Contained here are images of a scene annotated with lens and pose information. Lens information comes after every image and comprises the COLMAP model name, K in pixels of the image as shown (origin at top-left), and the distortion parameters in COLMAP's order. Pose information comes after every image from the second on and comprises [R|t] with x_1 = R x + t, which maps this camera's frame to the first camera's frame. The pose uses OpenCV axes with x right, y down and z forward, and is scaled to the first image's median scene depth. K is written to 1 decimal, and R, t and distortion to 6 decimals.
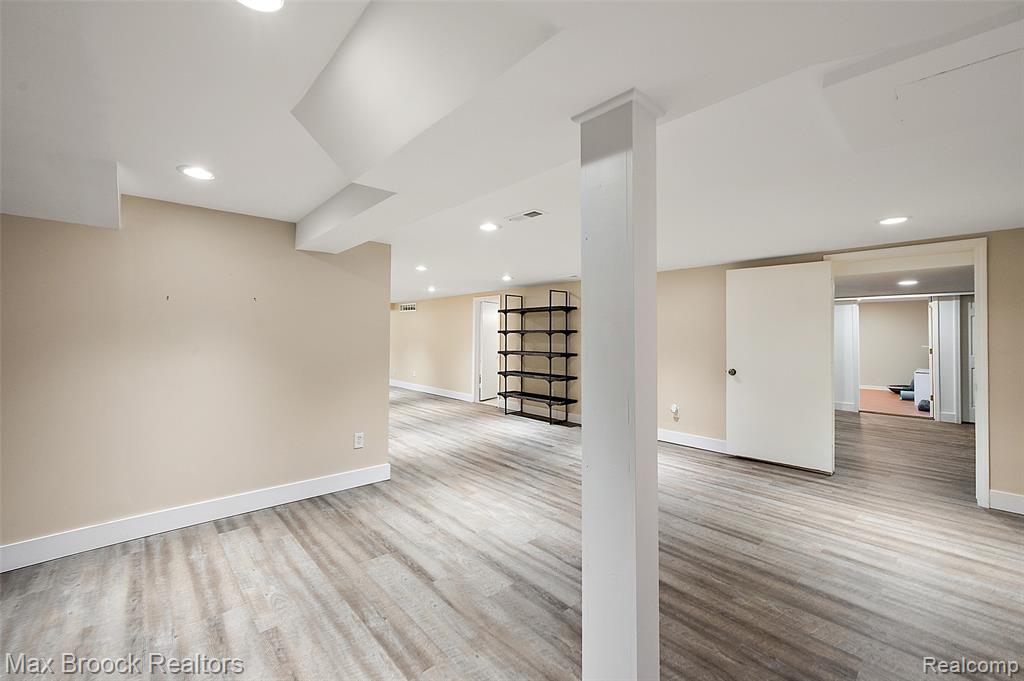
lens RADIAL K [[406.0, 0, 508.4], [0, 406.0, 333.5], [0, 0, 1]] dist [-0.000671, -0.000300]
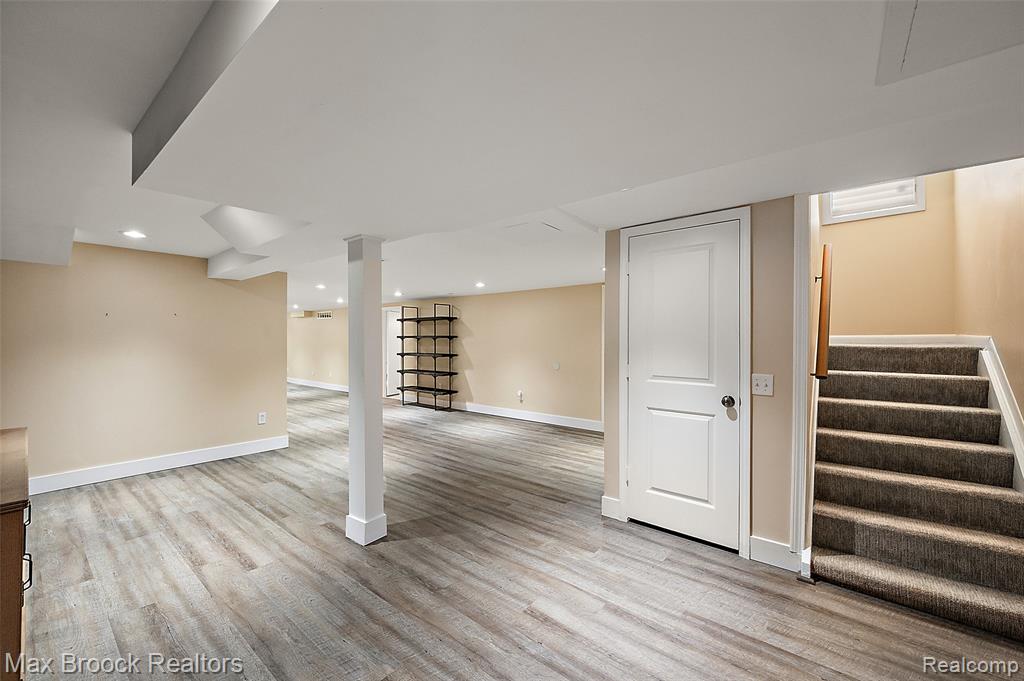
lens RADIAL K [[406.0, 0, 514.7], [0, 406.0, 344.2], [0, 0, 1]] dist [-0.000671, -0.000300]
pose [[0.988570, -0.006155, 0.150638, 0.312129], [0.003829, 0.999869, 0.015728, -0.001760], [-0.150715, -0.014972, 0.988464, -0.549036]]
